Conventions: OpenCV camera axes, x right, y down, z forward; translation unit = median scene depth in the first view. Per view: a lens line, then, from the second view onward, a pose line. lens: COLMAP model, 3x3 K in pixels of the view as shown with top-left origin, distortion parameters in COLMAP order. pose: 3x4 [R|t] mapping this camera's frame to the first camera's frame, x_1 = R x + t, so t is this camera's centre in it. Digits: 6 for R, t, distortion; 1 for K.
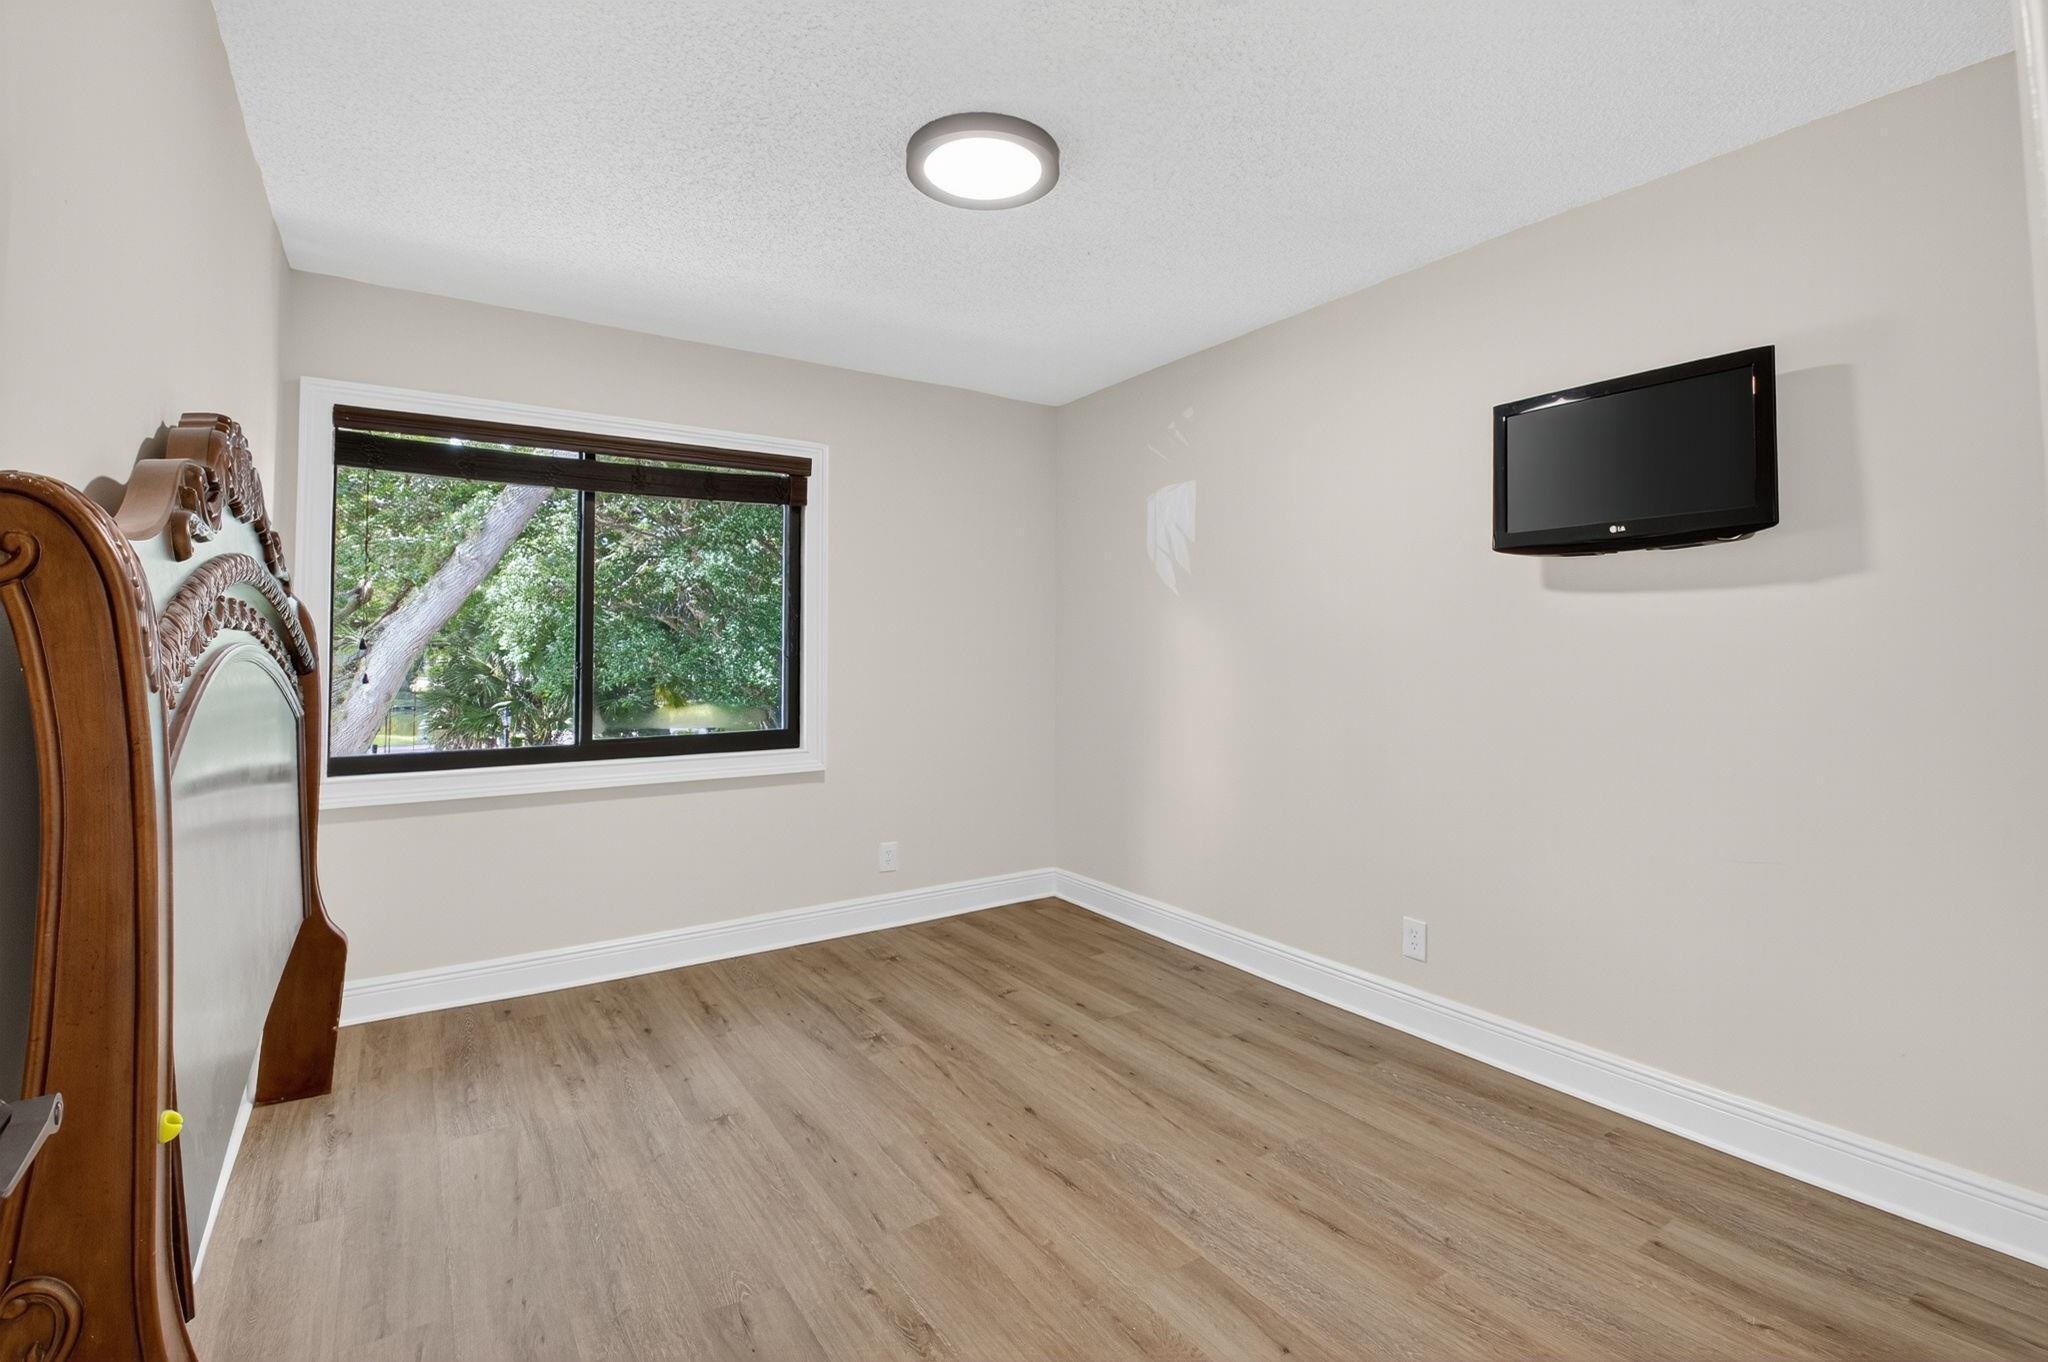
lens RADIAL K [[928.4, 0, 1048.6], [0, 928.4, 681.0], [0, 0, 1]] dist [0.023974, -0.019003]
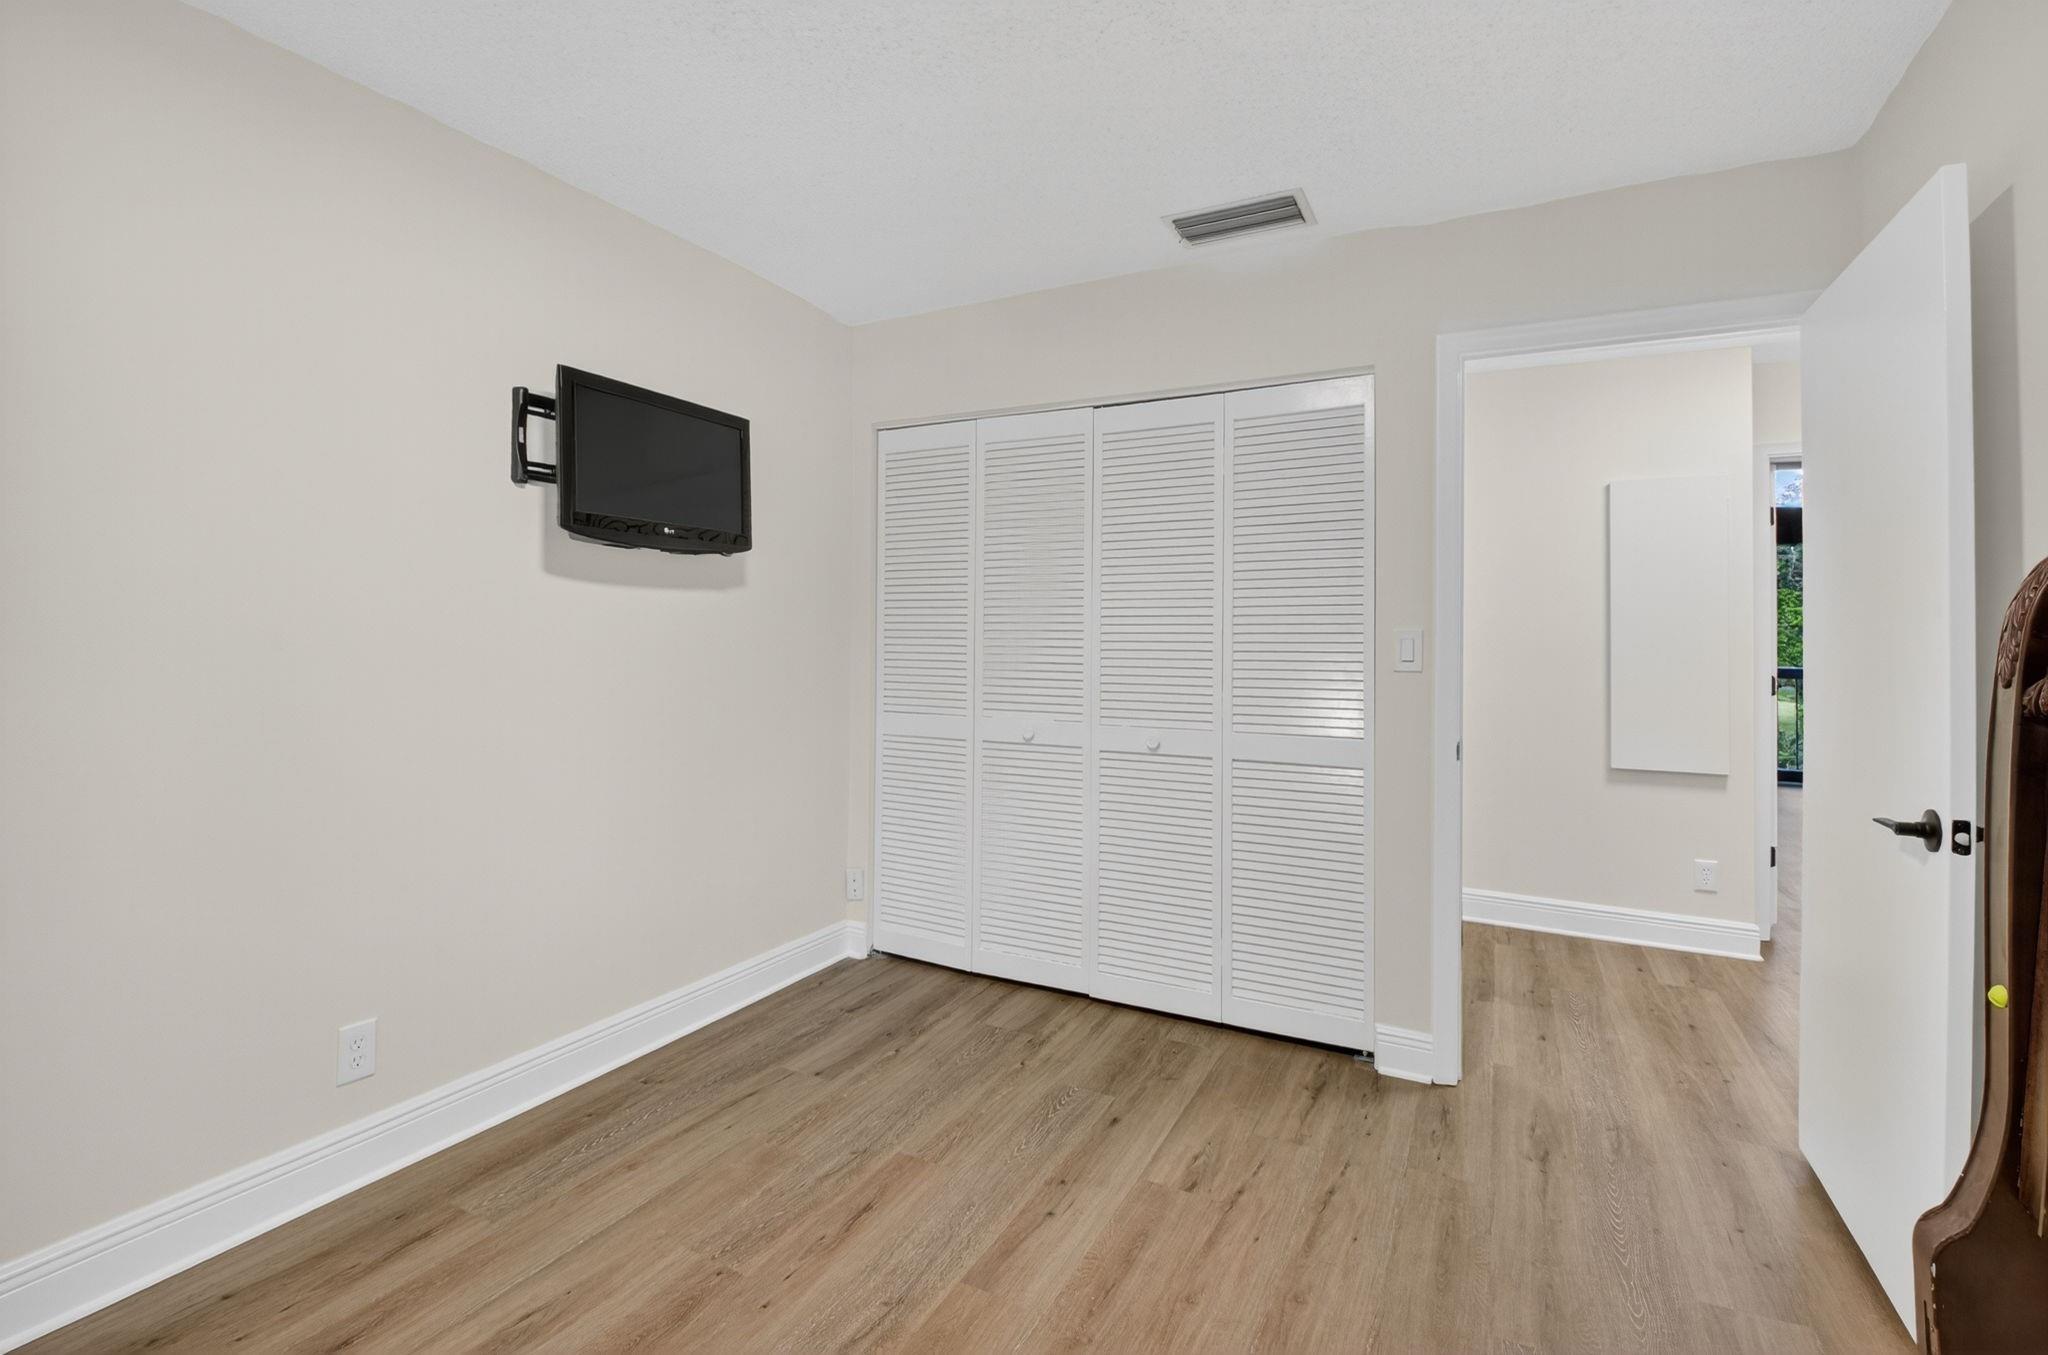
lens RADIAL K [[903.4, 0, 1030.8], [0, 903.4, 674.7], [0, 0, 1]] dist [0.013302, -0.029523]
pose [[-0.465023, -0.034331, 0.884633, -0.592707], [0.016704, 0.998730, 0.047539, -0.037754], [-0.885141, 0.036883, -0.463859, 1.202994]]
